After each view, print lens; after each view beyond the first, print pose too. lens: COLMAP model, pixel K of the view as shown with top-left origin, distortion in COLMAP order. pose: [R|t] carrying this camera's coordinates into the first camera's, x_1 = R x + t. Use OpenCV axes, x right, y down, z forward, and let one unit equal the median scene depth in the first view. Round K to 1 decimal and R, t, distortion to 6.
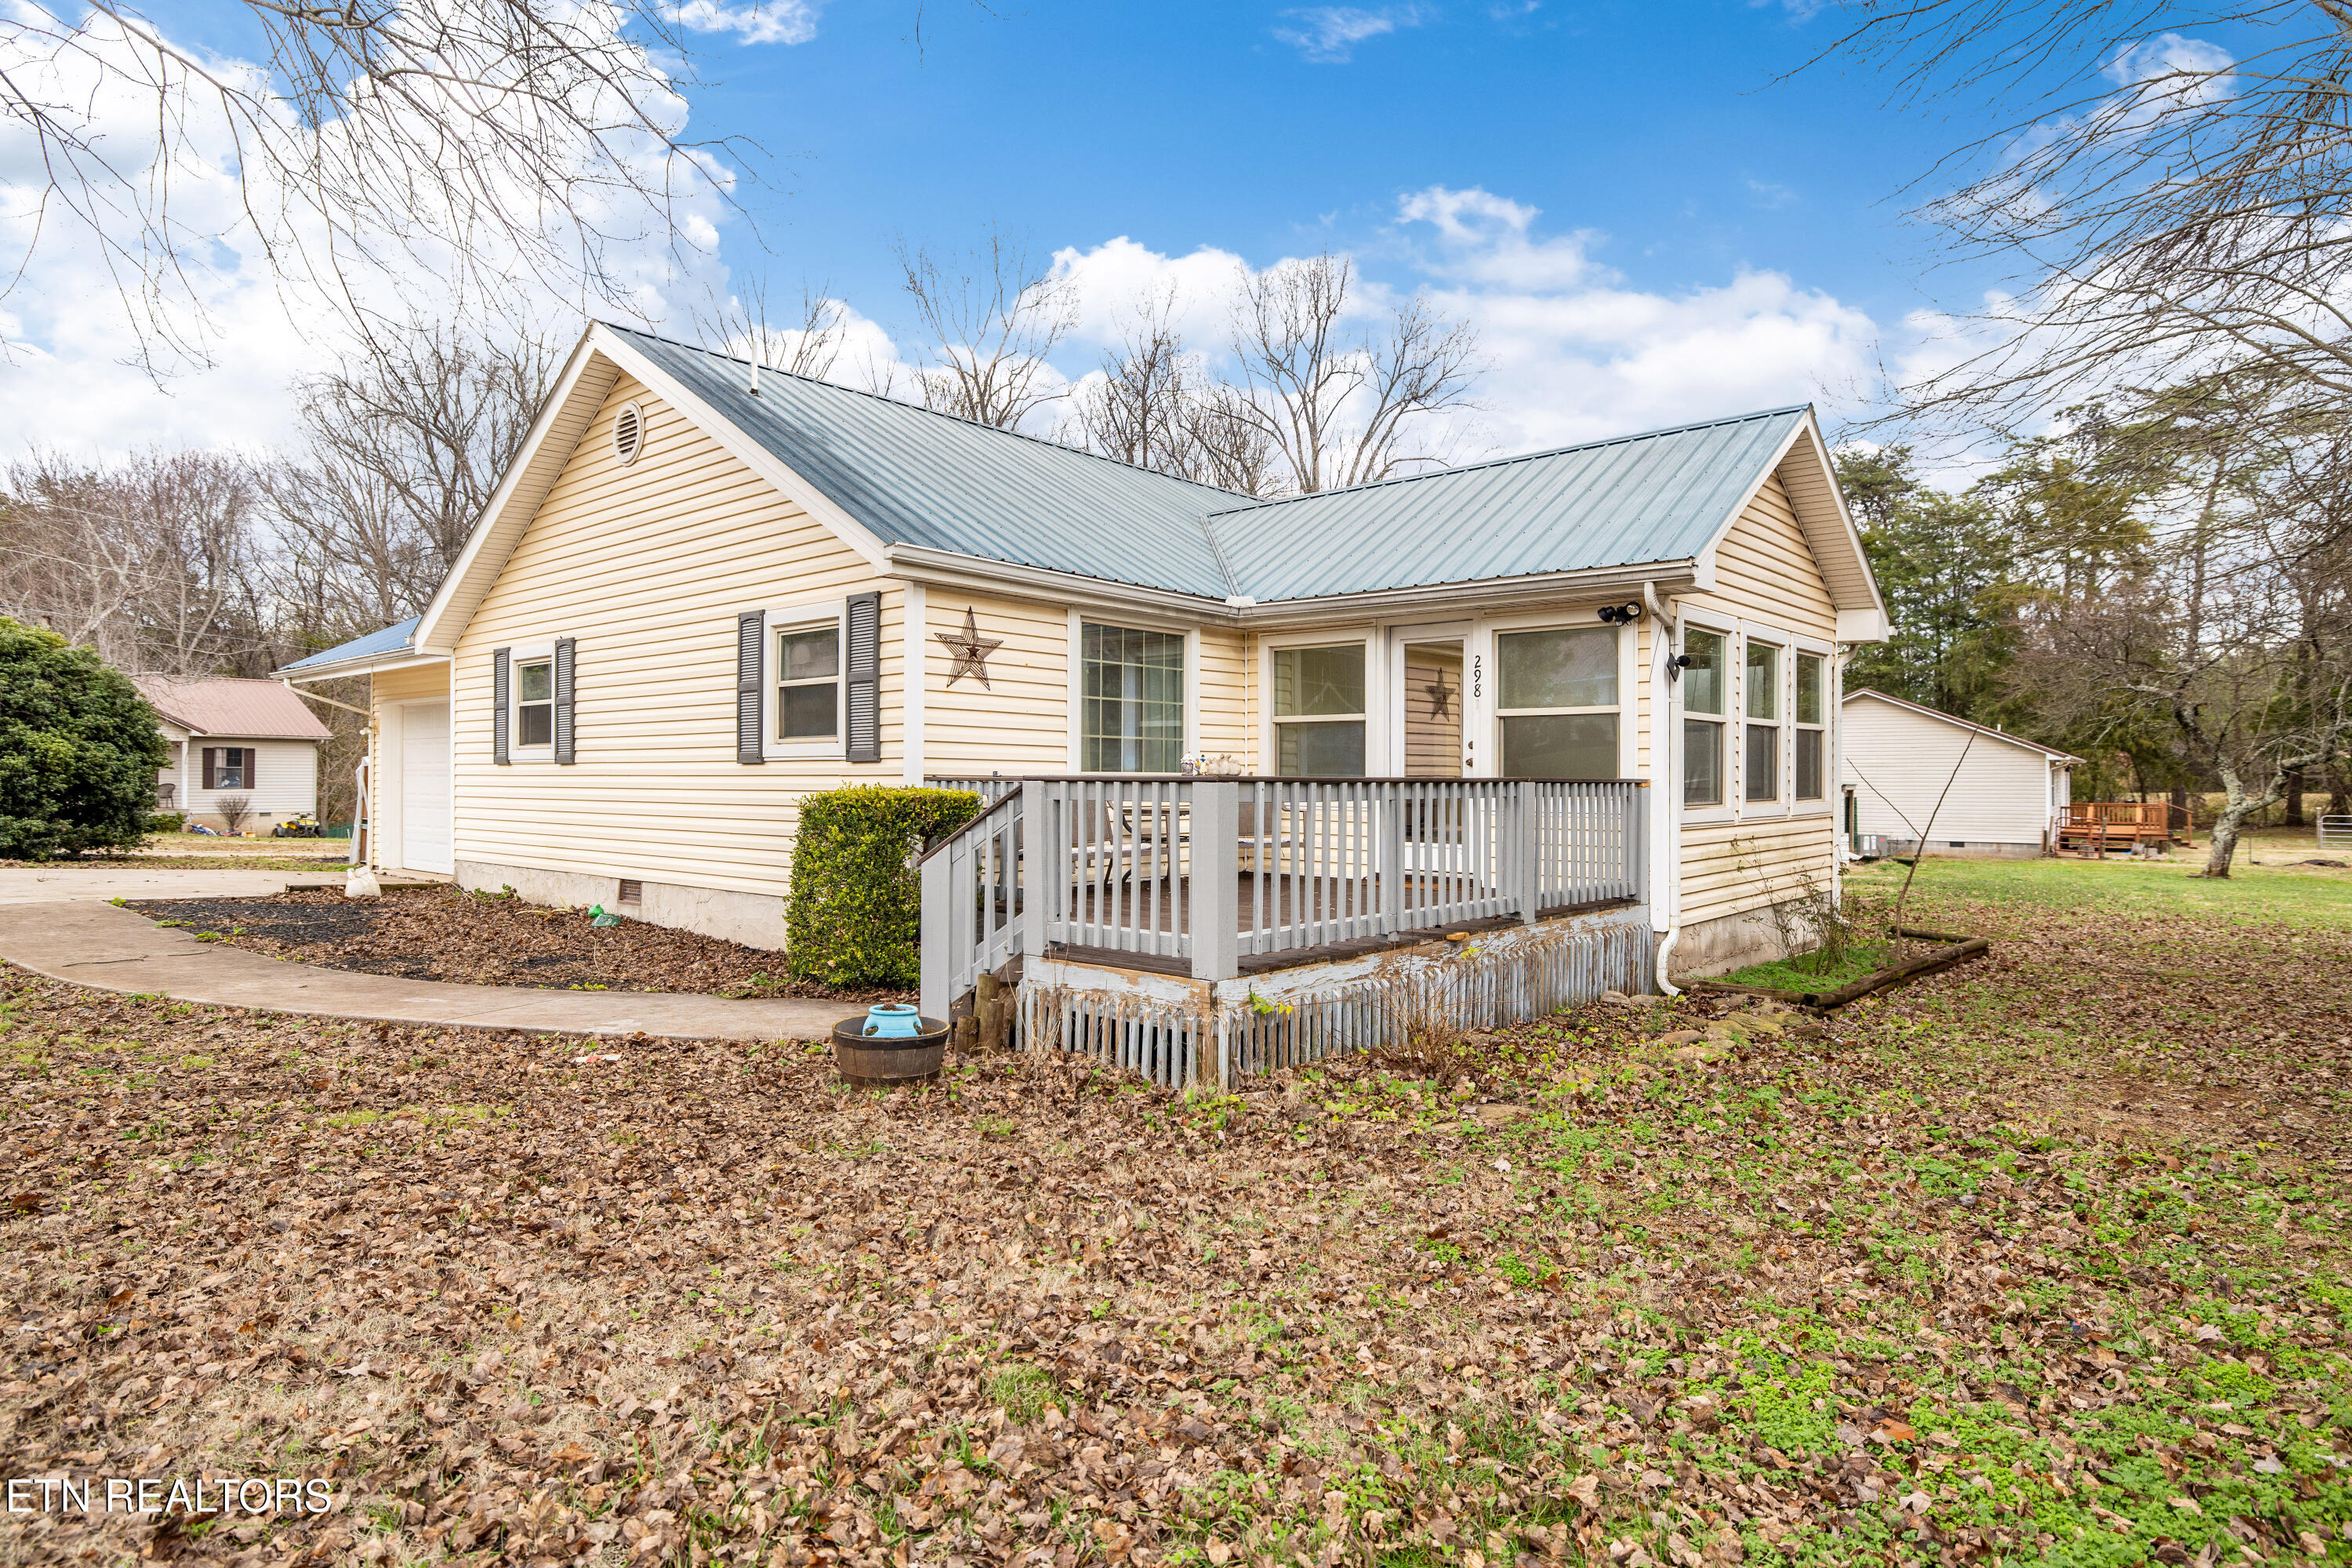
lens RADIAL K [[1289.2, 0, 1187.0], [0, 1289.2, 762.4], [0, 0, 1]] dist [-0.009308, -0.003756]
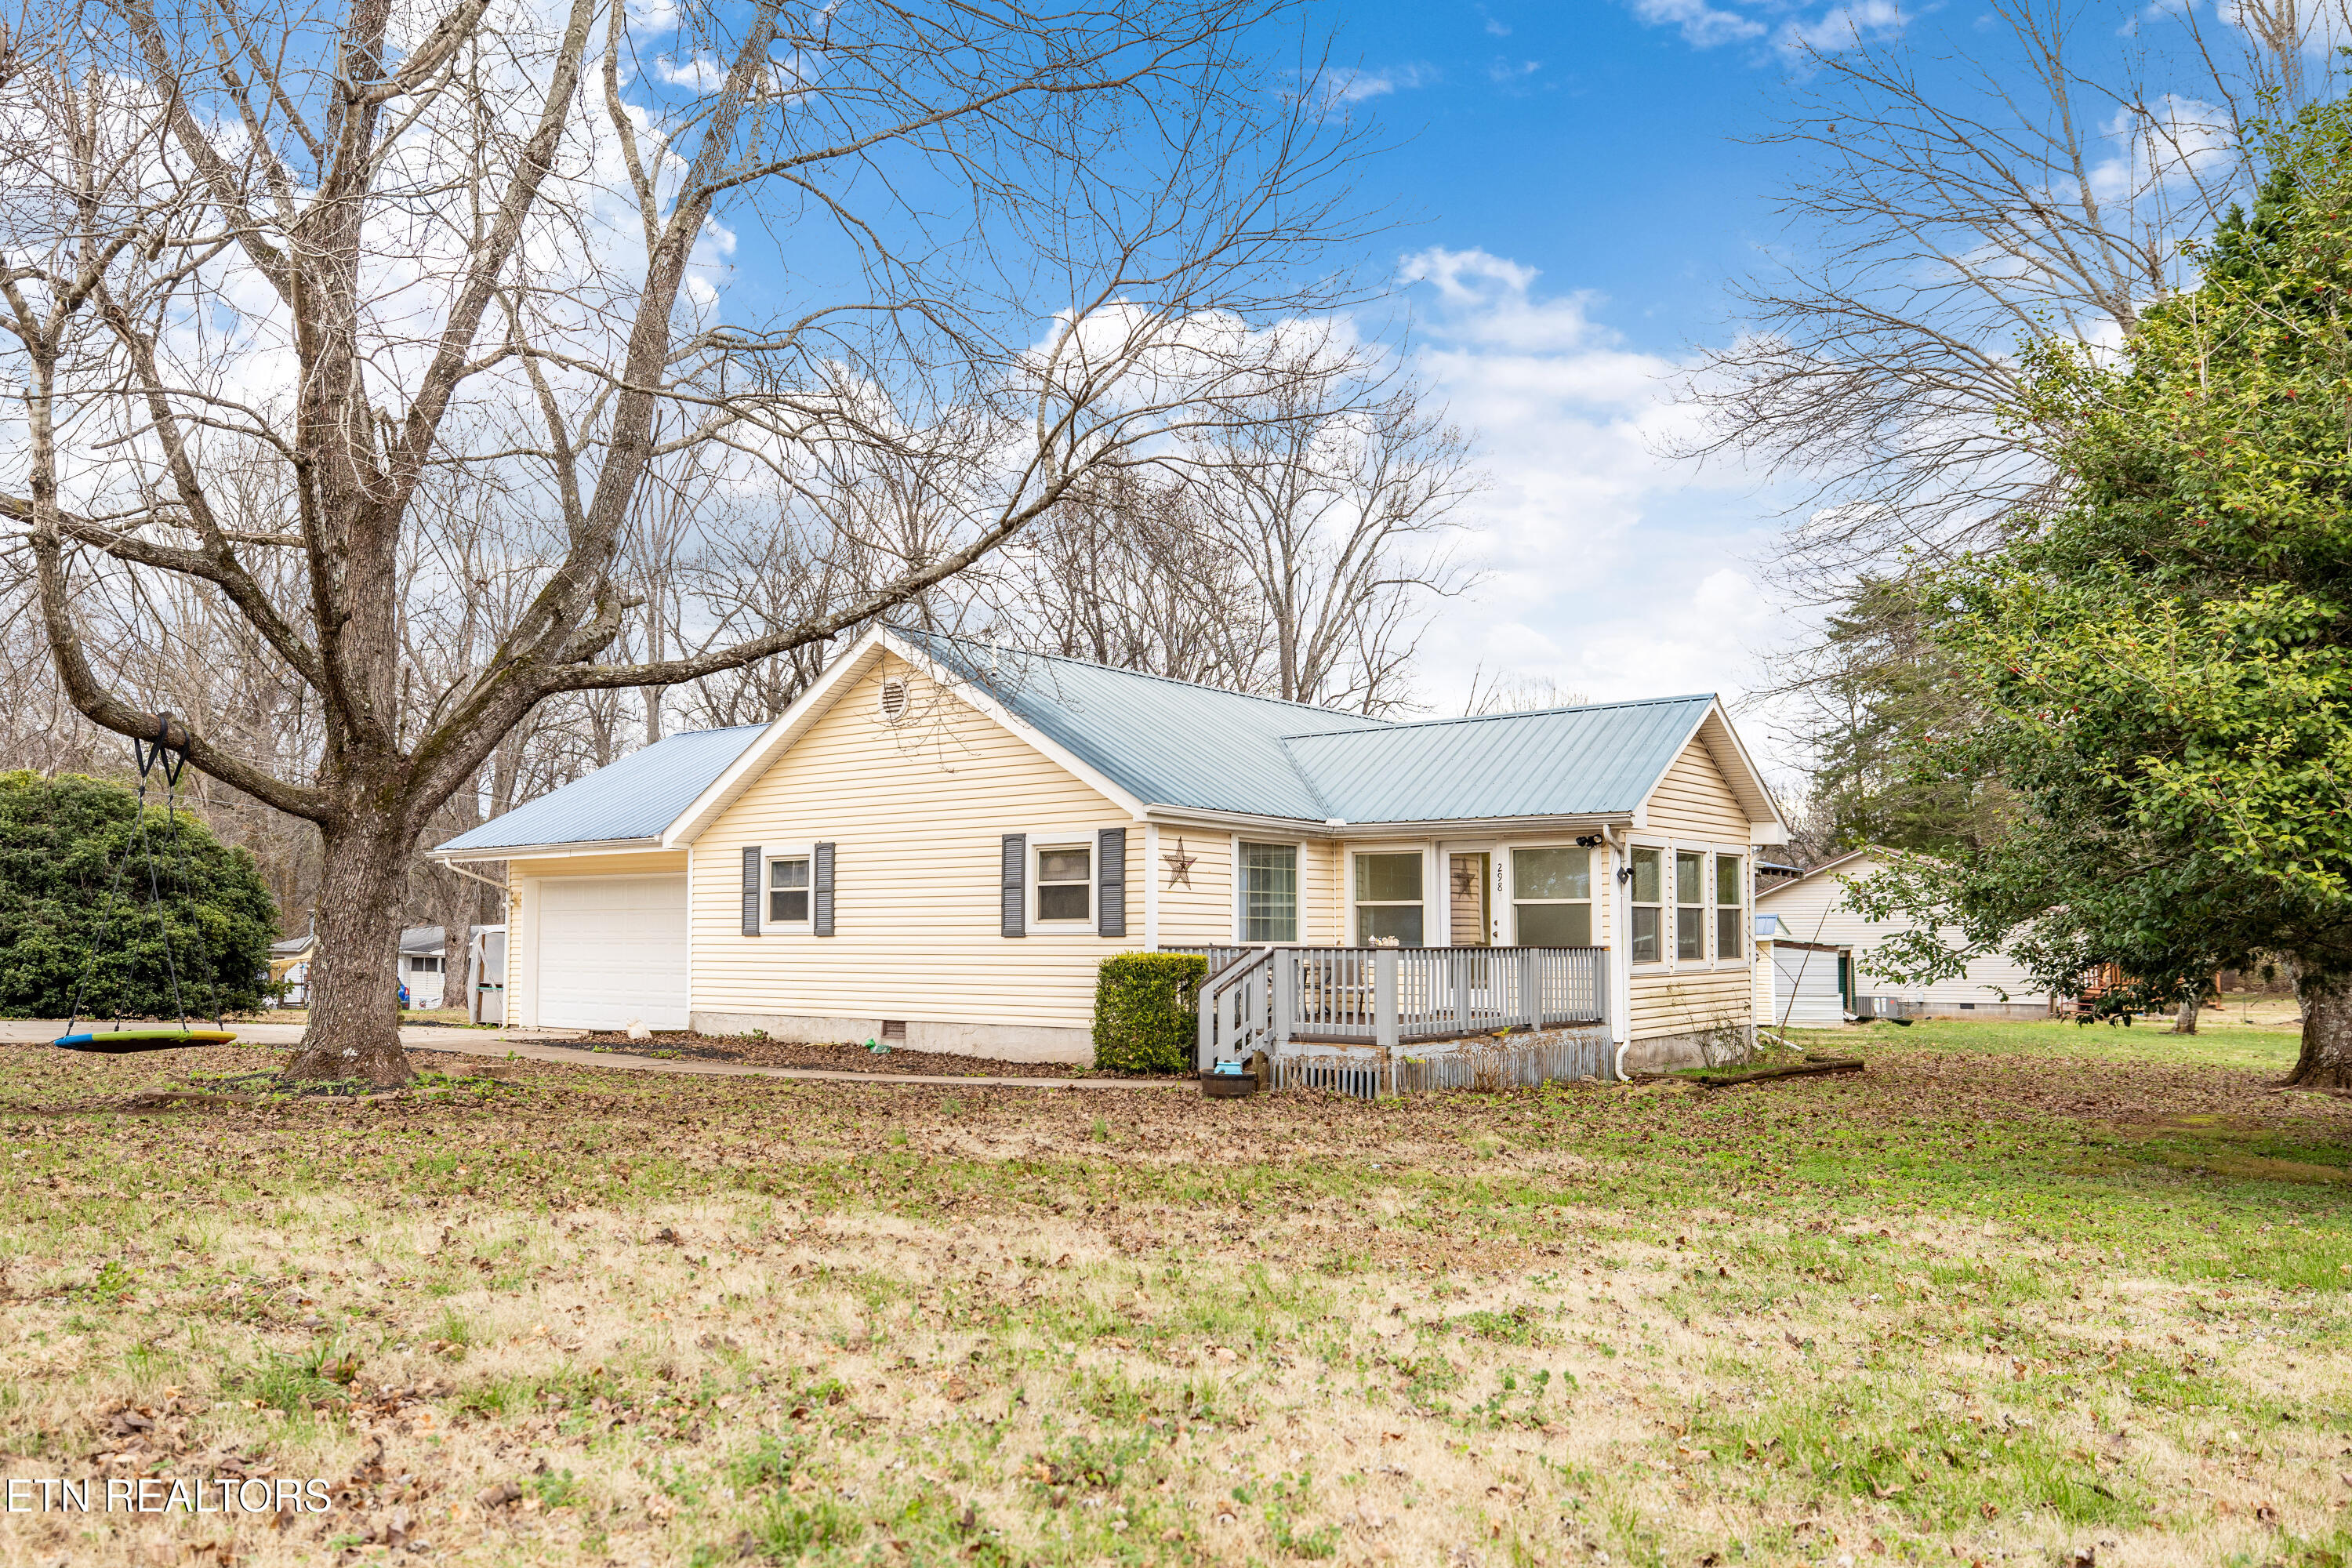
lens RADIAL K [[1659.5, 0, 1188.7], [0, 1659.5, 804.5], [0, 0, 1]] dist [-0.011216, -0.001160]
pose [[0.998305, 0.001390, 0.058187, -0.250603], [0.002544, 0.997717, -0.067481, -0.021863], [-0.058148, 0.067514, 0.996022, -0.917622]]
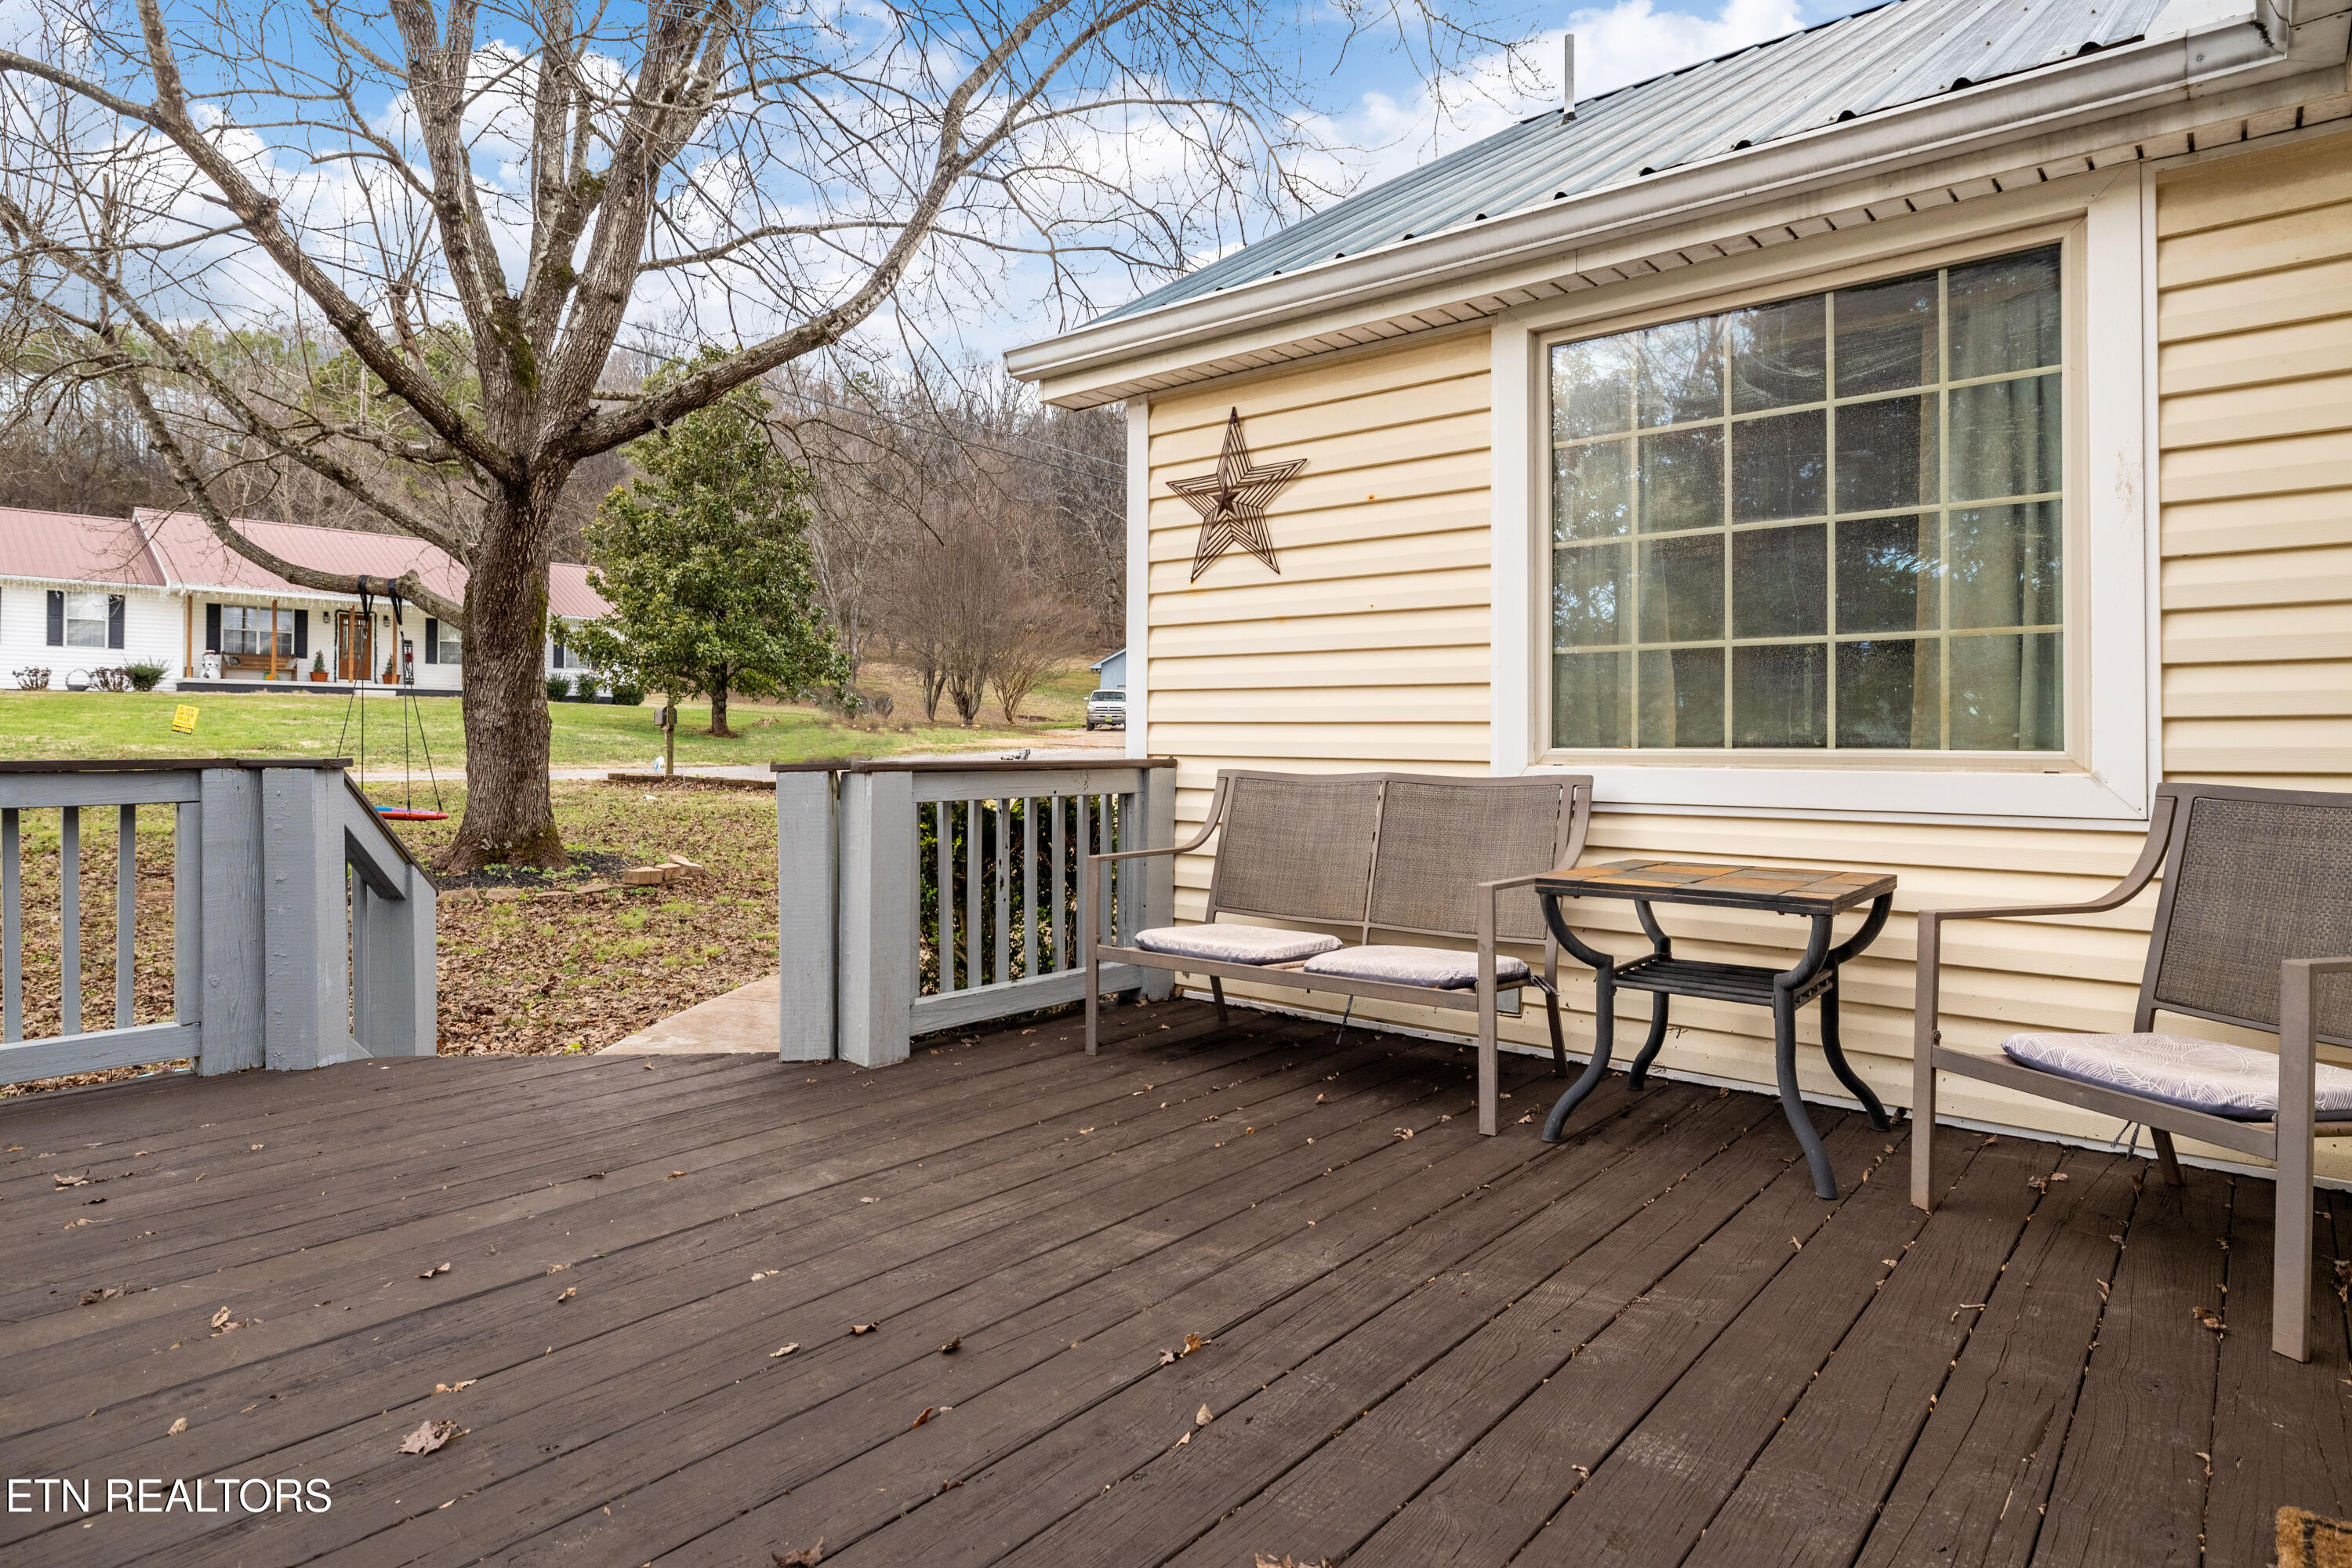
lens RADIAL K [[1289.2, 0, 1163.9], [0, 1289.2, 733.3], [0, 0, 1]] dist [-0.009308, -0.003756]
pose [[0.002743, -0.014361, -0.999893, 0.280691], [0.002596, 0.999894, -0.014354, 0.006513], [0.999993, -0.002556, 0.002780, 0.884813]]
